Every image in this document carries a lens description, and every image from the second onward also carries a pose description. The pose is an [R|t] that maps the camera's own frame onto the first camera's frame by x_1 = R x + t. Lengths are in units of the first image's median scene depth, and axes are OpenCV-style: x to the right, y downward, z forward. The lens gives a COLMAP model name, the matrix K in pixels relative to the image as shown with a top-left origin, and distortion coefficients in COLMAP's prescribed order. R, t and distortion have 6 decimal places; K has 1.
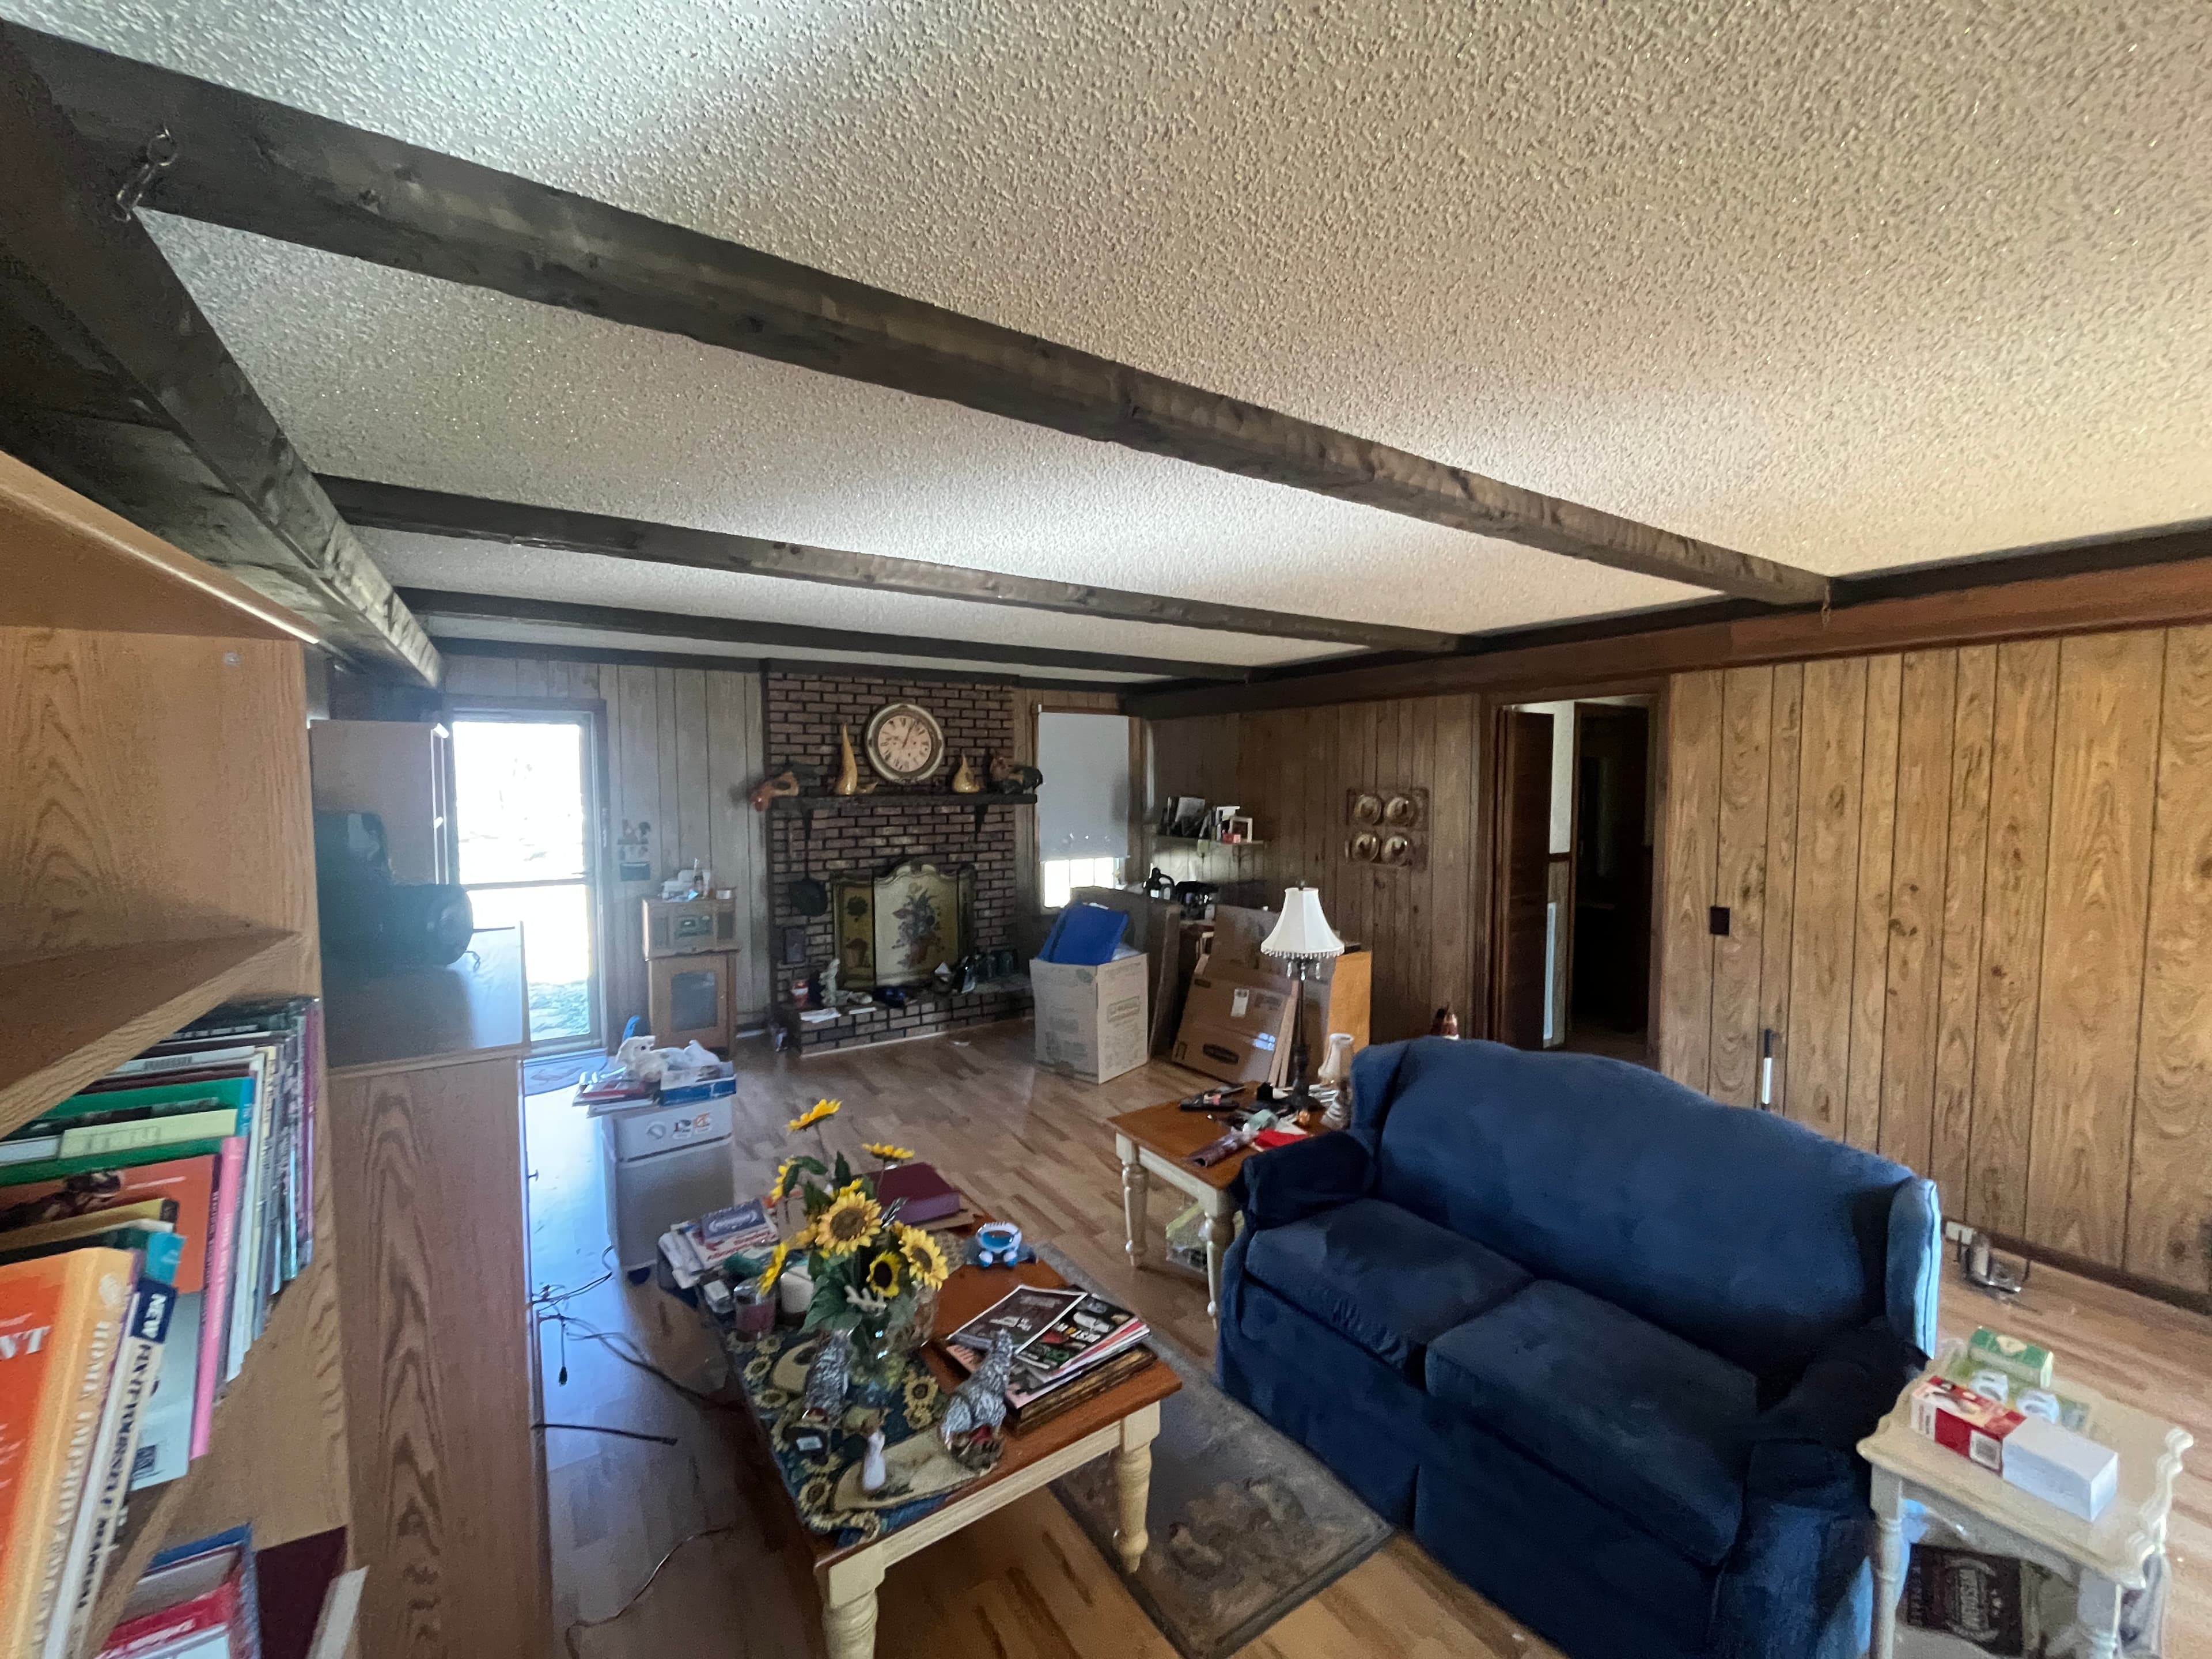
lens RADIAL K [[894.7, 0, 1108.2], [0, 894.7, 830.3], [0, 0, 1]] dist [-0.003566, -0.000253]
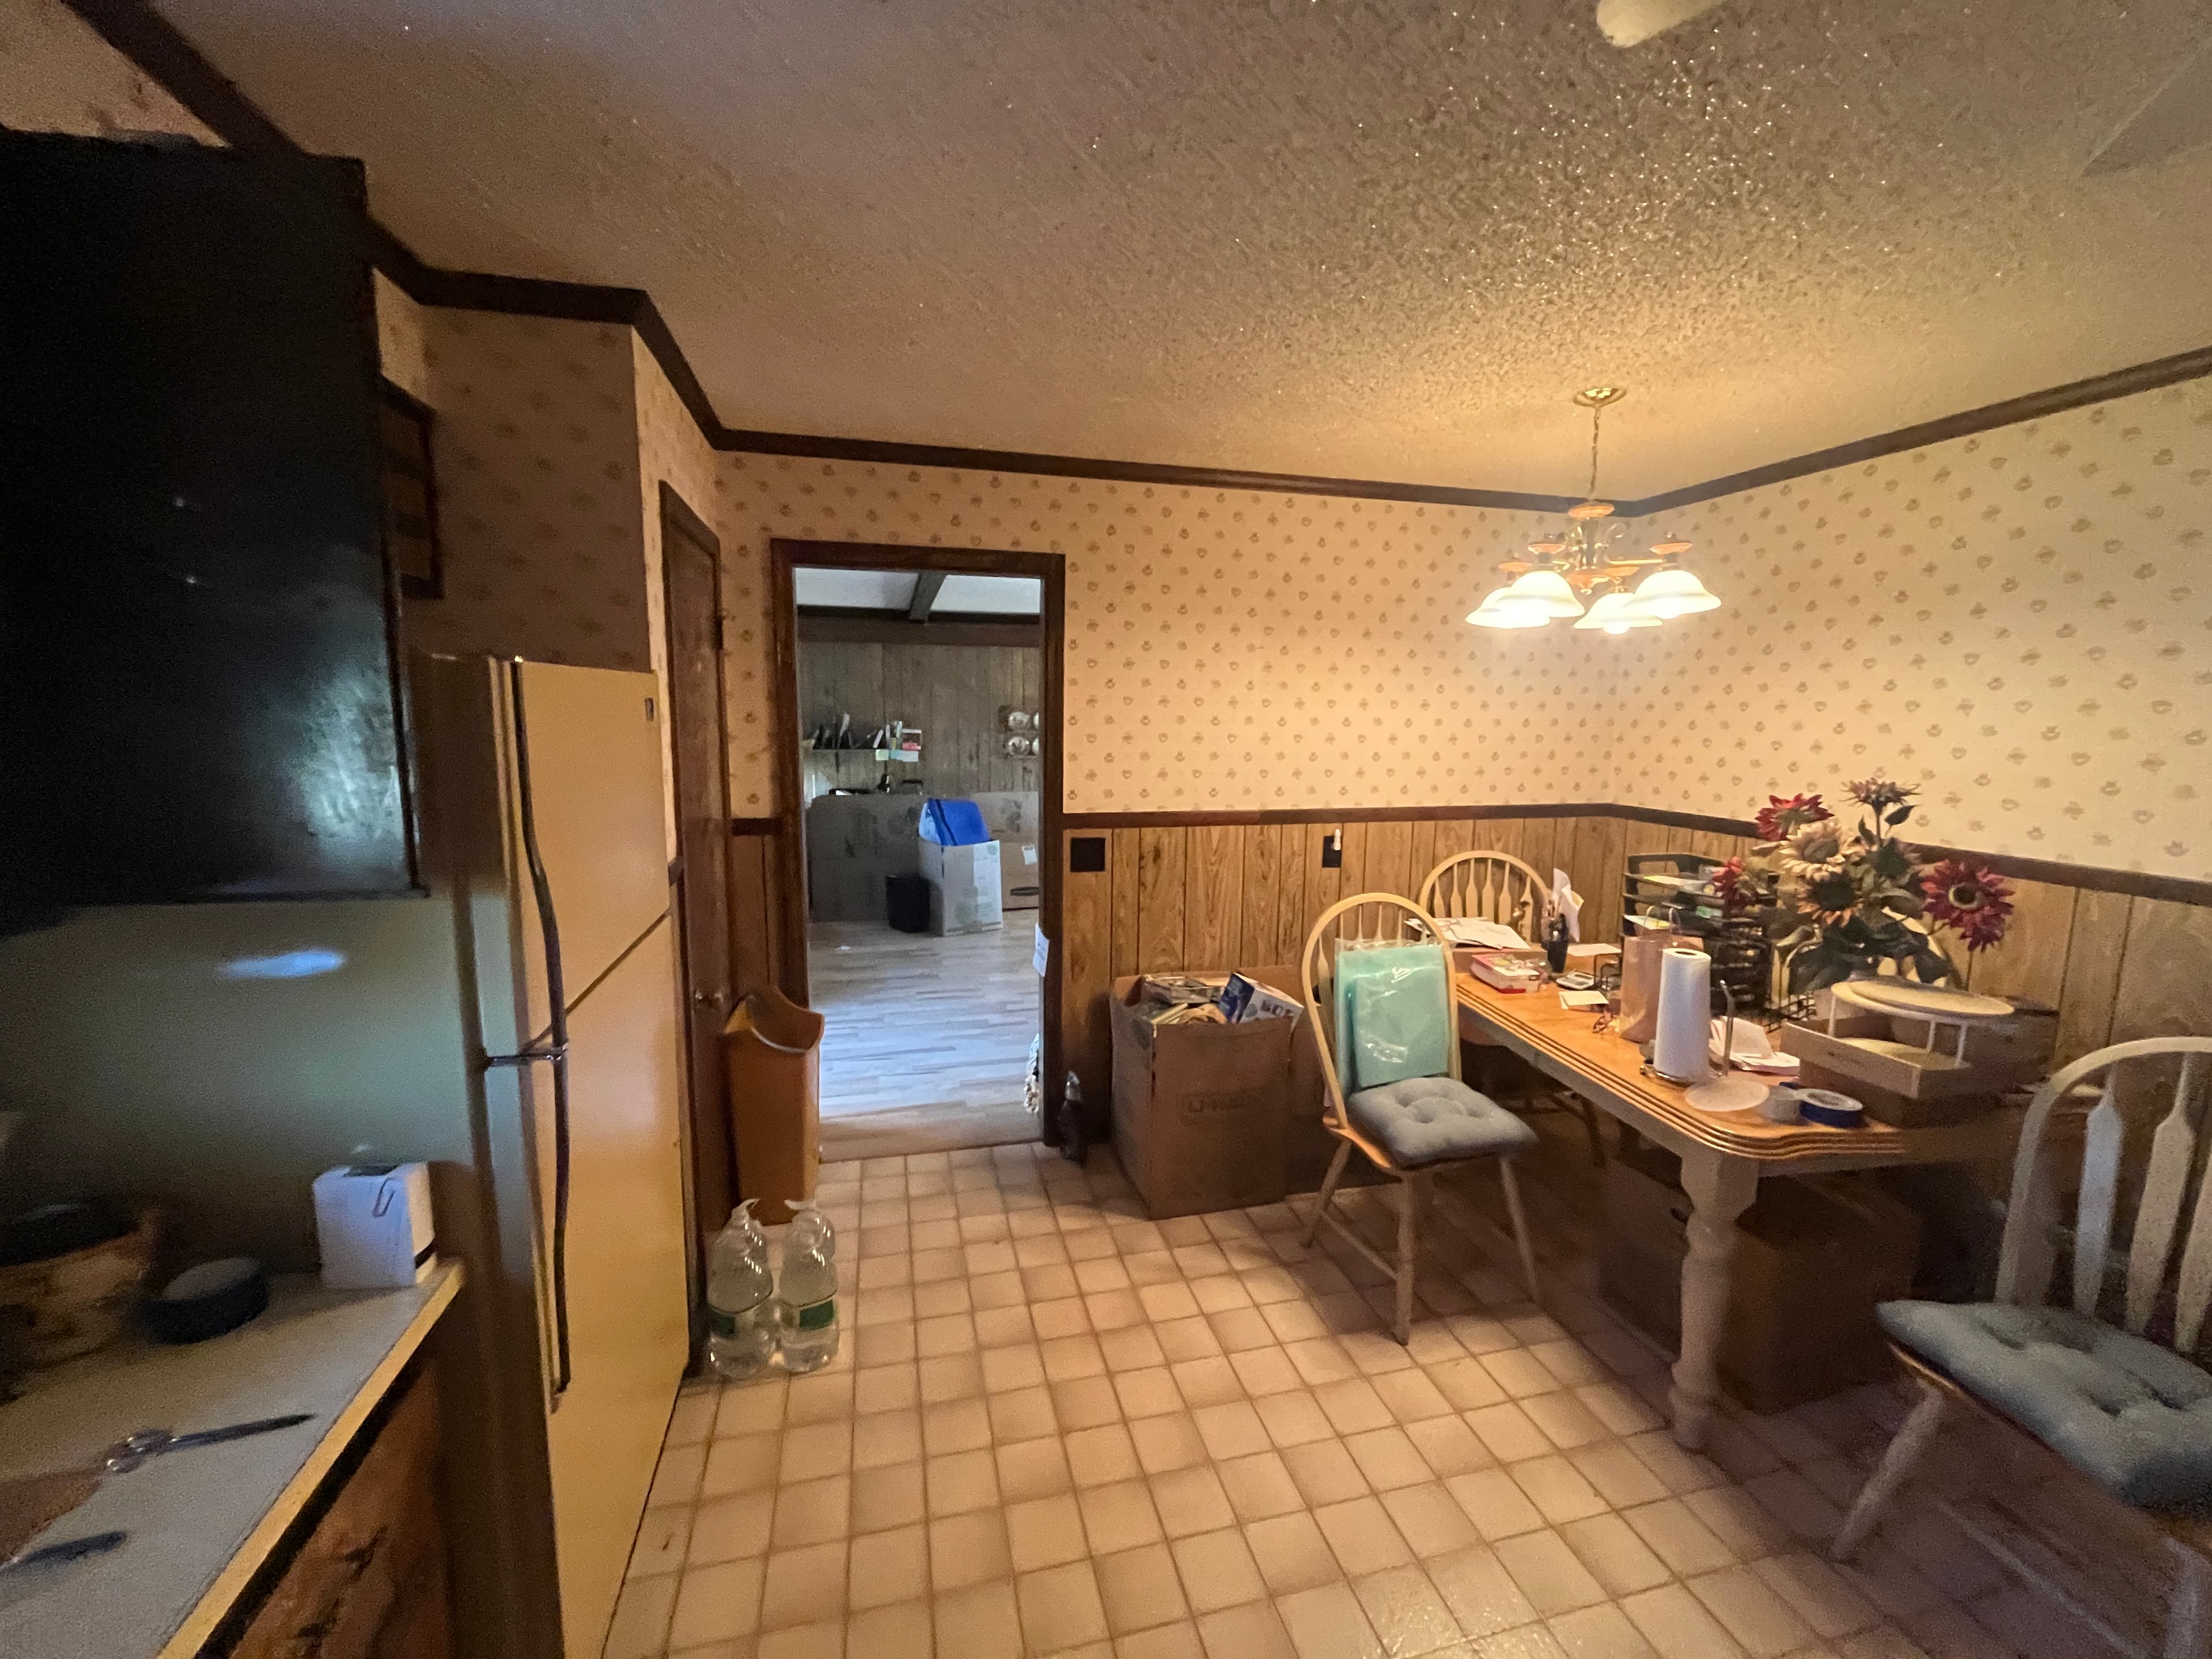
lens RADIAL K [[894.7, 0, 1107.0], [0, 894.7, 833.4], [0, 0, 1]] dist [-0.003566, -0.000253]
pose [[0.331412, -0.127240, 0.934867, -1.078010], [0.039110, 0.991865, 0.121133, -0.012358], [-0.942675, -0.003582, 0.333693, 0.366399]]
